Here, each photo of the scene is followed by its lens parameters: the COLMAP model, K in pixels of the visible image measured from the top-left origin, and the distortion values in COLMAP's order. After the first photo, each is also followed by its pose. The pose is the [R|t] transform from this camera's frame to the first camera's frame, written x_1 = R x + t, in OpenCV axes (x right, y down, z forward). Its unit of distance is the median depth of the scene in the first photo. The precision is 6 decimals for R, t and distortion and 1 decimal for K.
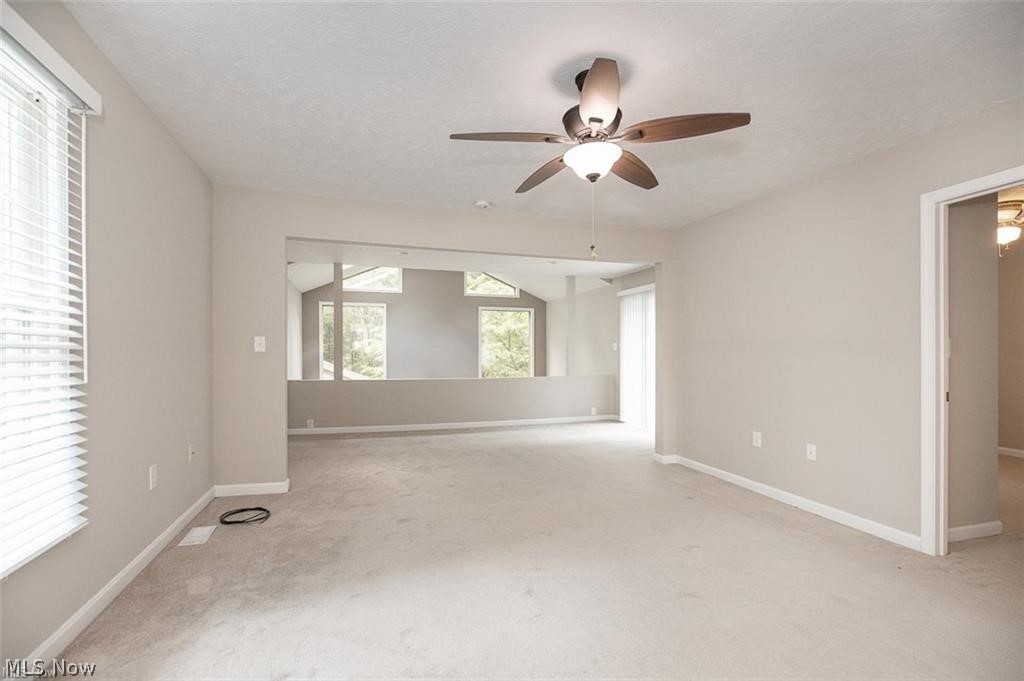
lens RADIAL K [[472.4, 0, 510.3], [0, 472.4, 350.0], [0, 0, 1]] dist [-0.003273, 0.002430]
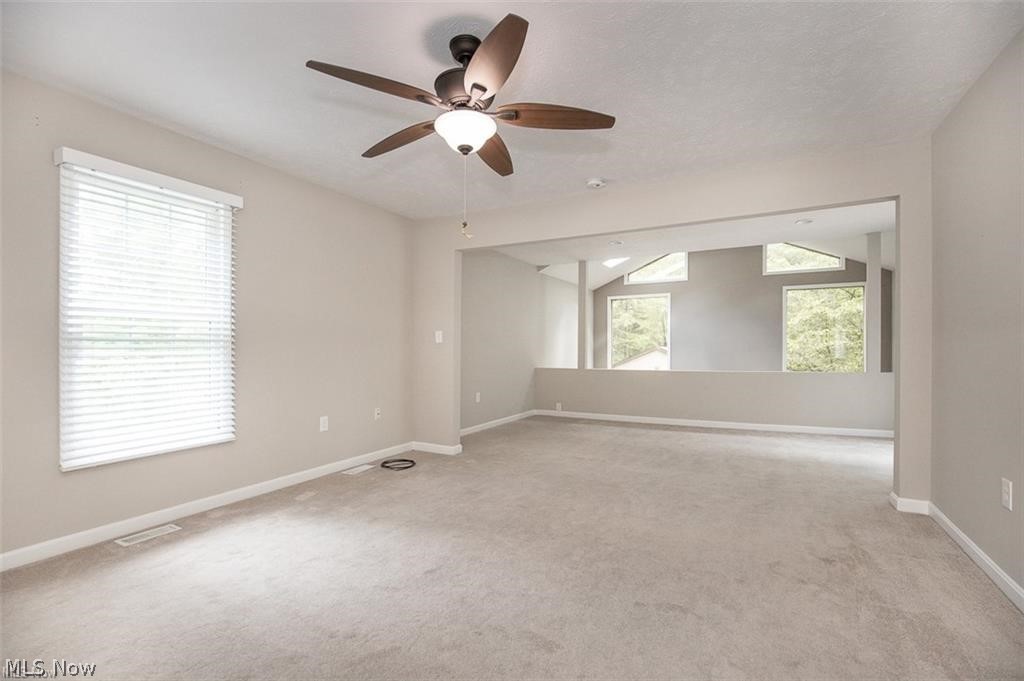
lens RADIAL K [[472.4, 0, 519.3], [0, 472.4, 346.6], [0, 0, 1]] dist [-0.003273, 0.002430]
pose [[0.705735, -0.008434, -0.708426, 0.205245], [0.014793, 0.999887, 0.002833, 0.004863], [0.708322, -0.012479, 0.705780, 0.093415]]
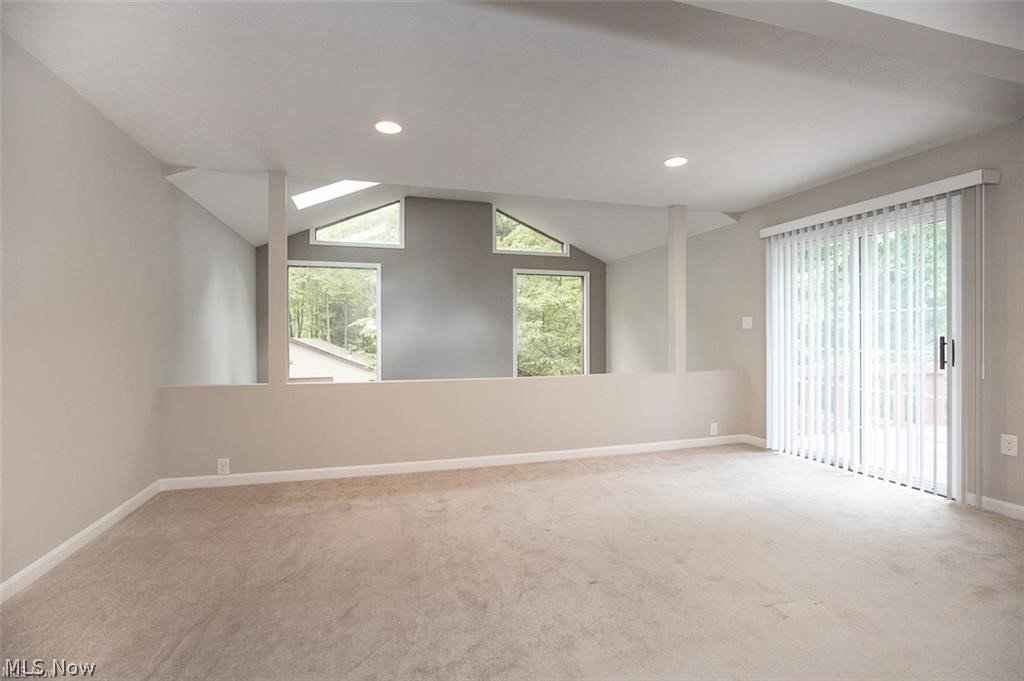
lens RADIAL K [[472.4, 0, 522.5], [0, 472.4, 345.7], [0, 0, 1]] dist [-0.003273, 0.002430]
pose [[0.999975, -0.004104, -0.005756, -0.052231], [0.004268, 0.999576, 0.028811, 0.002737], [0.005635, -0.028835, 0.999568, 0.310319]]
